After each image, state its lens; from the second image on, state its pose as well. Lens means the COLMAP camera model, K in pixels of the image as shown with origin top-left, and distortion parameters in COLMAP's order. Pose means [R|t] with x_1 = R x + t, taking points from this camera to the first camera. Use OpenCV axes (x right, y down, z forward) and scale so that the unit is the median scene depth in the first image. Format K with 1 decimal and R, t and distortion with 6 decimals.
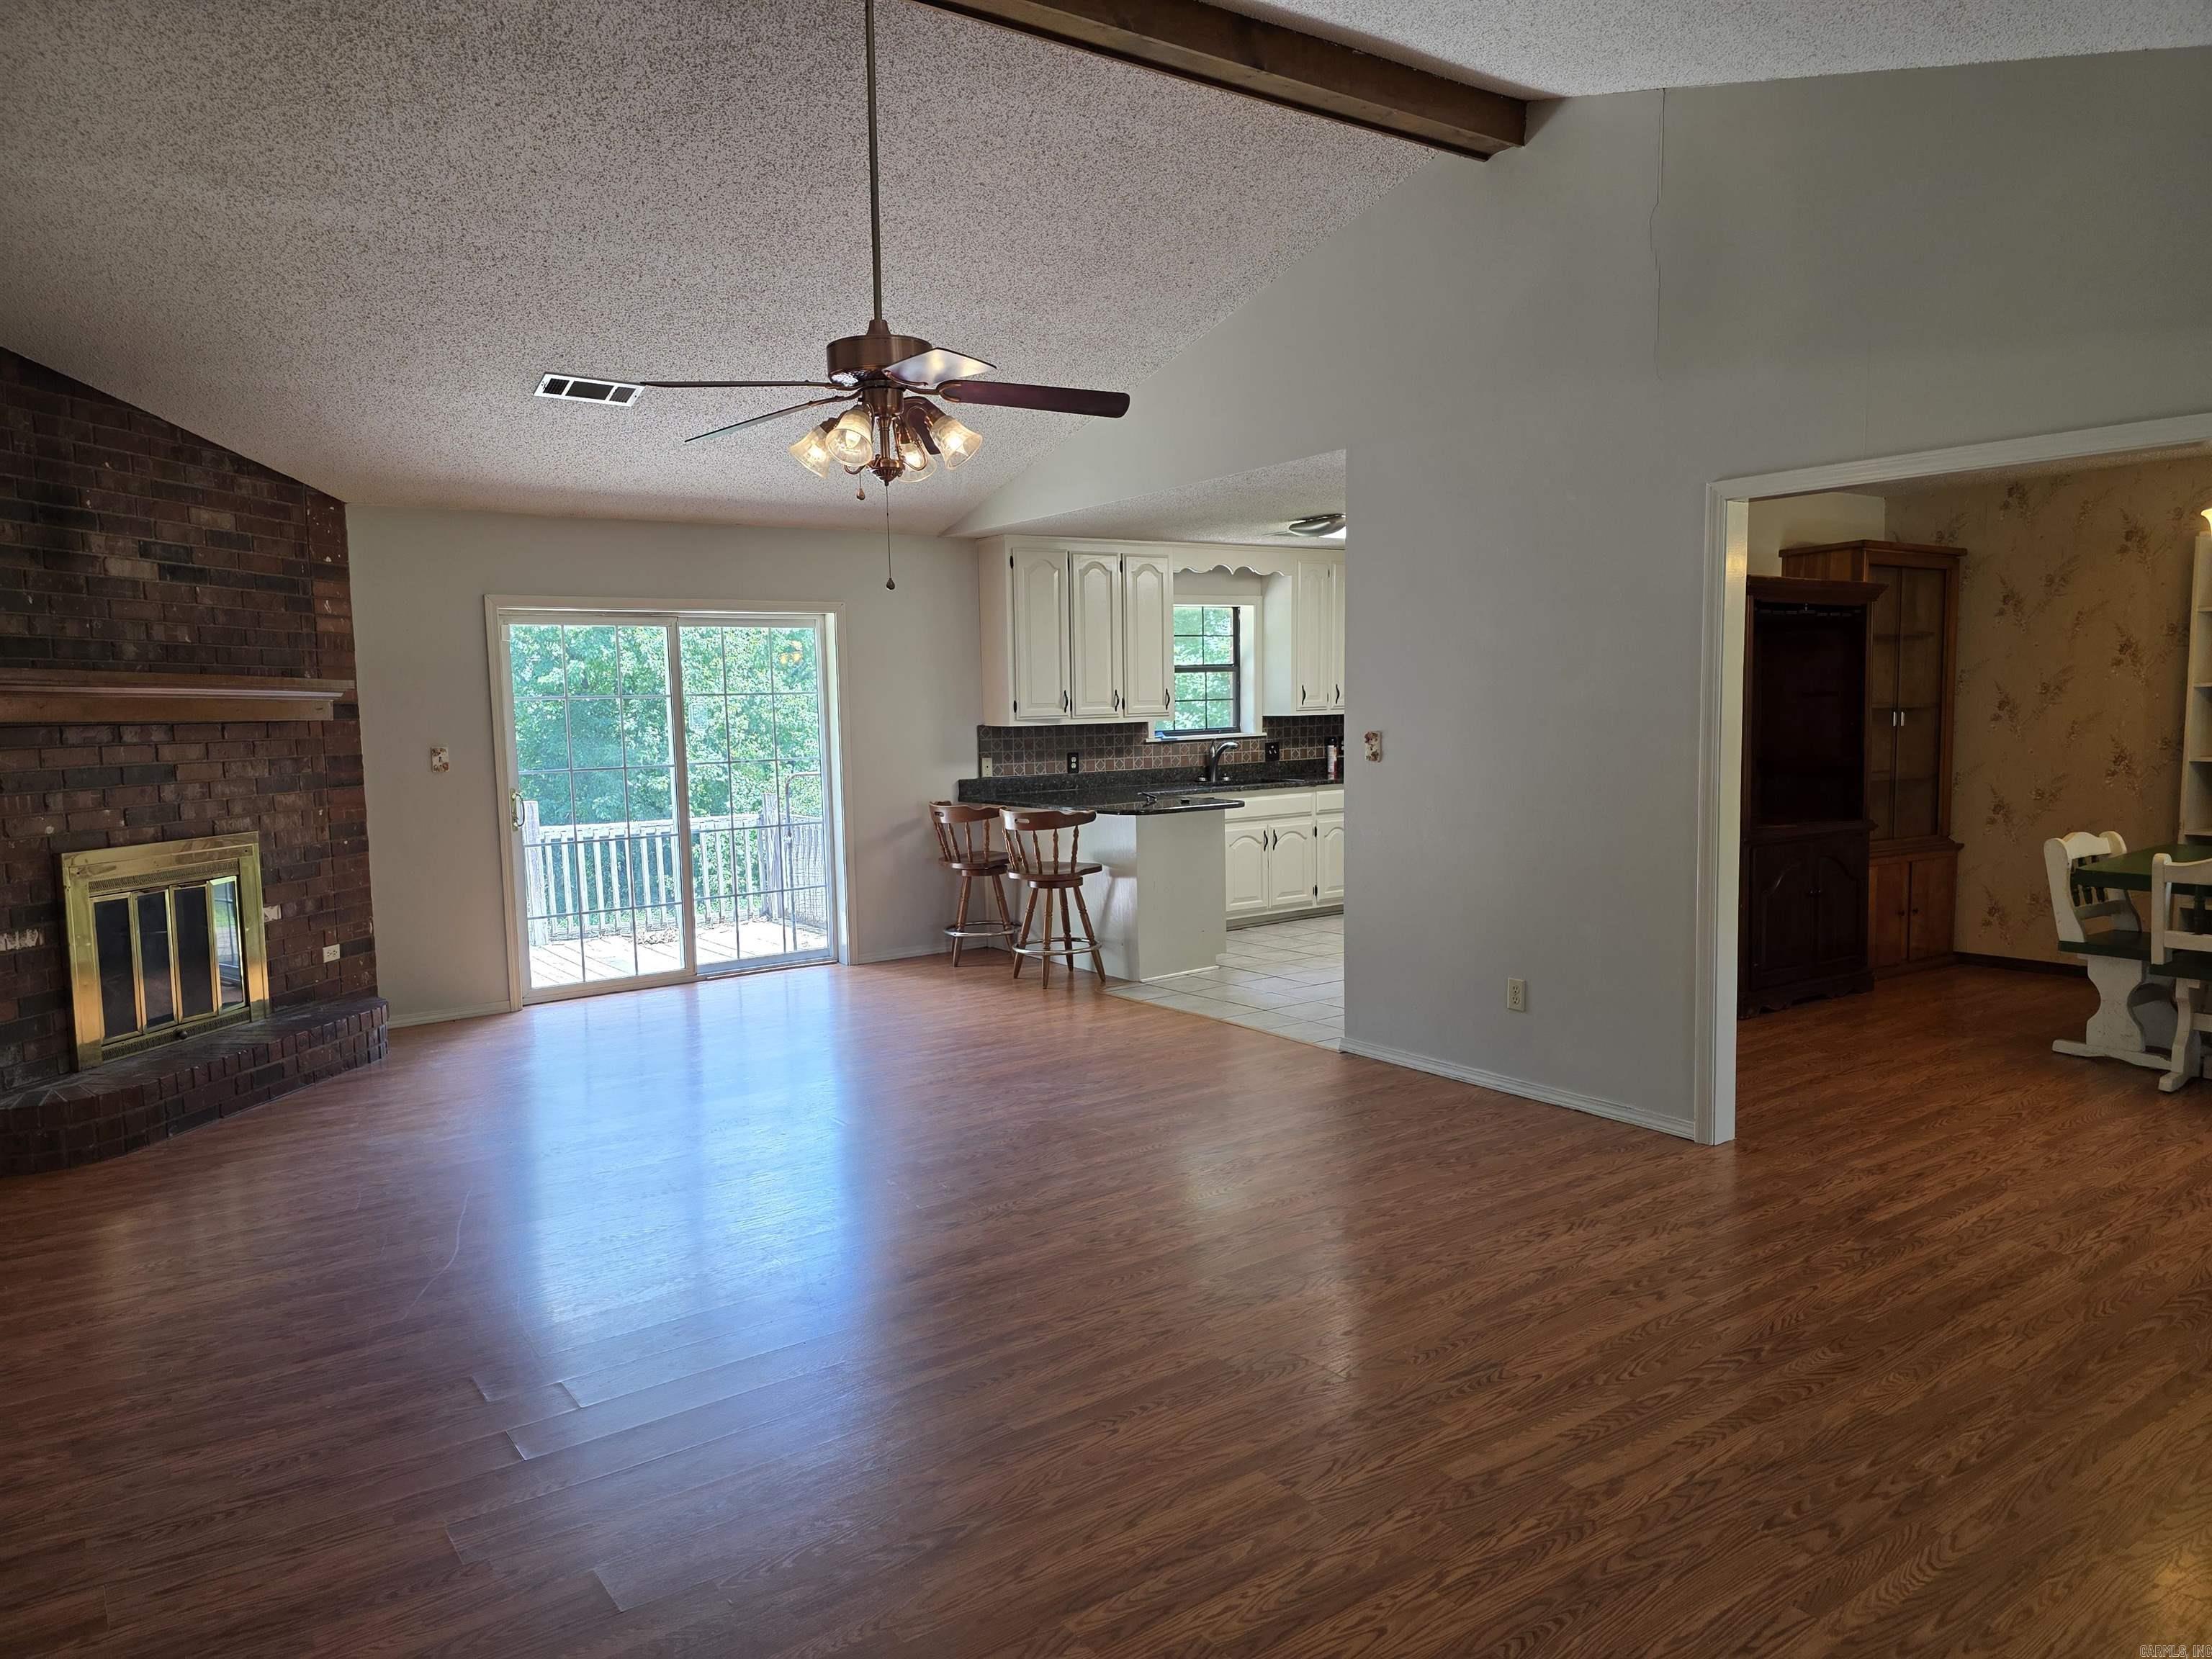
lens RADIAL K [[1480.8, 0, 1092.3], [0, 1480.8, 838.3], [0, 0, 1]] dist [0.044612, -0.024659]
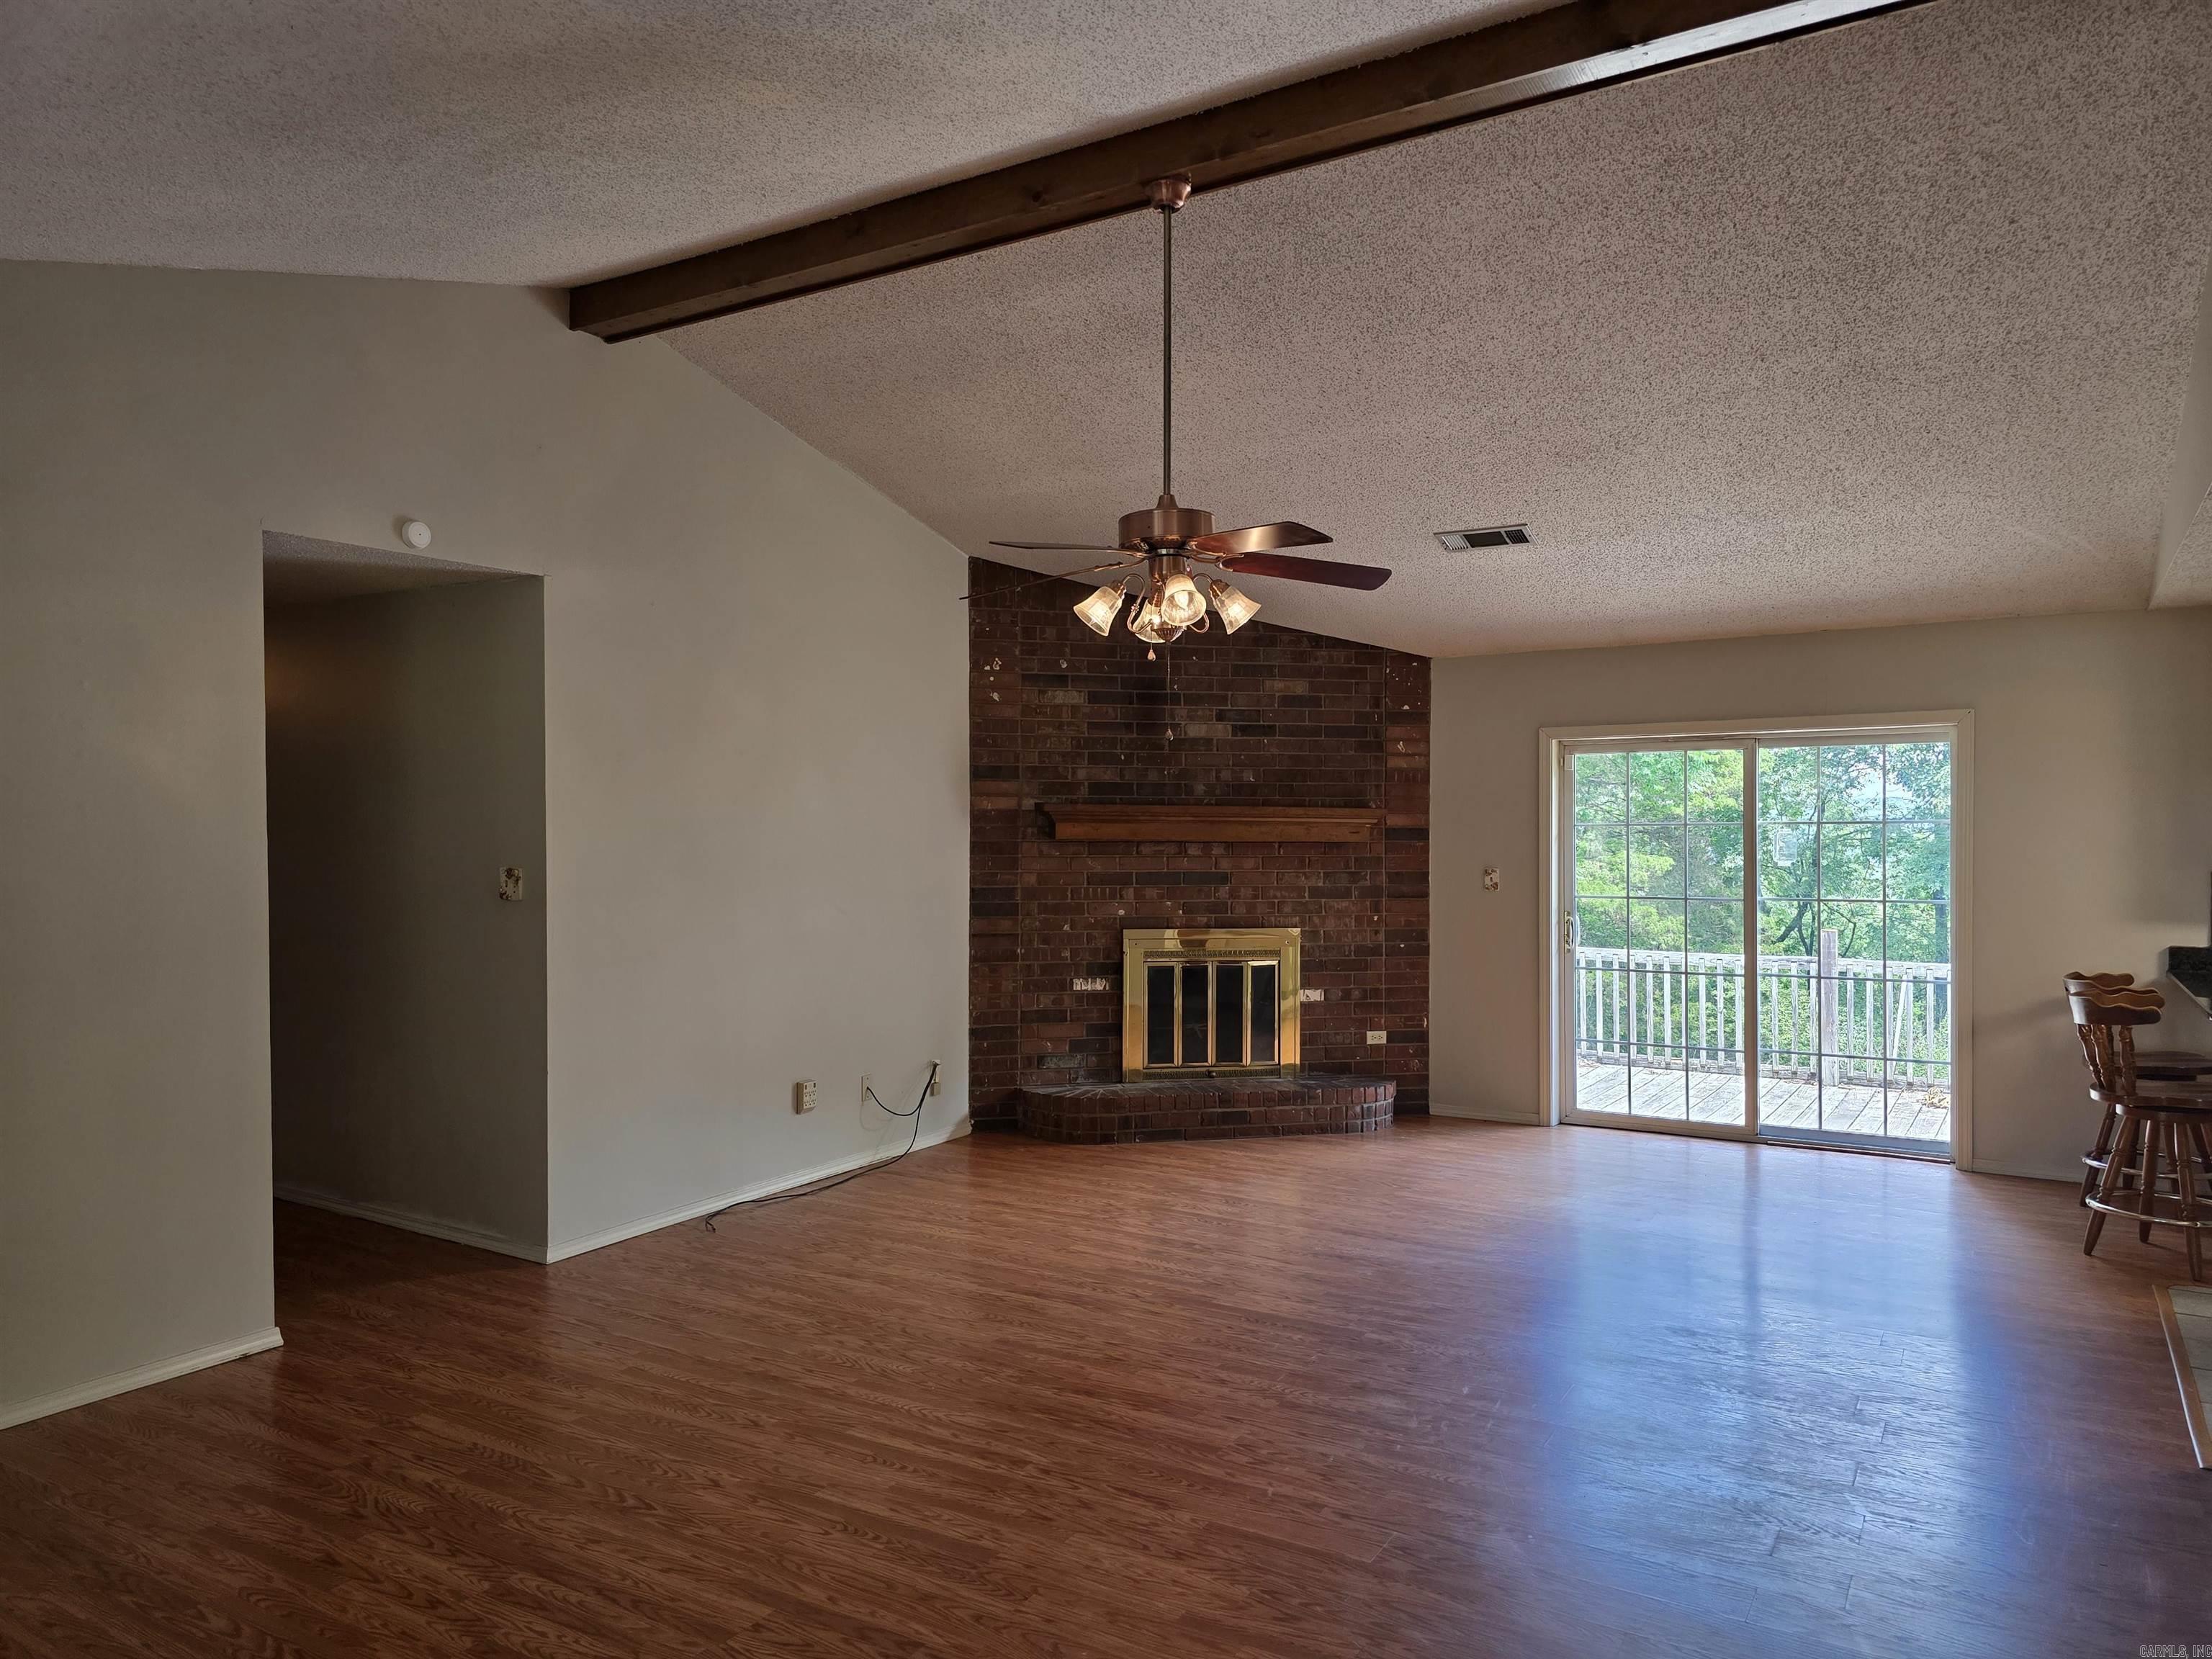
lens RADIAL K [[1480.8, 0, 1089.4], [0, 1480.8, 823.7], [0, 0, 1]] dist [0.044612, -0.024659]
pose [[0.383980, 0.019344, -0.923139, 0.534341], [-0.091809, 0.995626, -0.017325, -0.055328], [0.918766, 0.091405, 0.384076, 0.354321]]
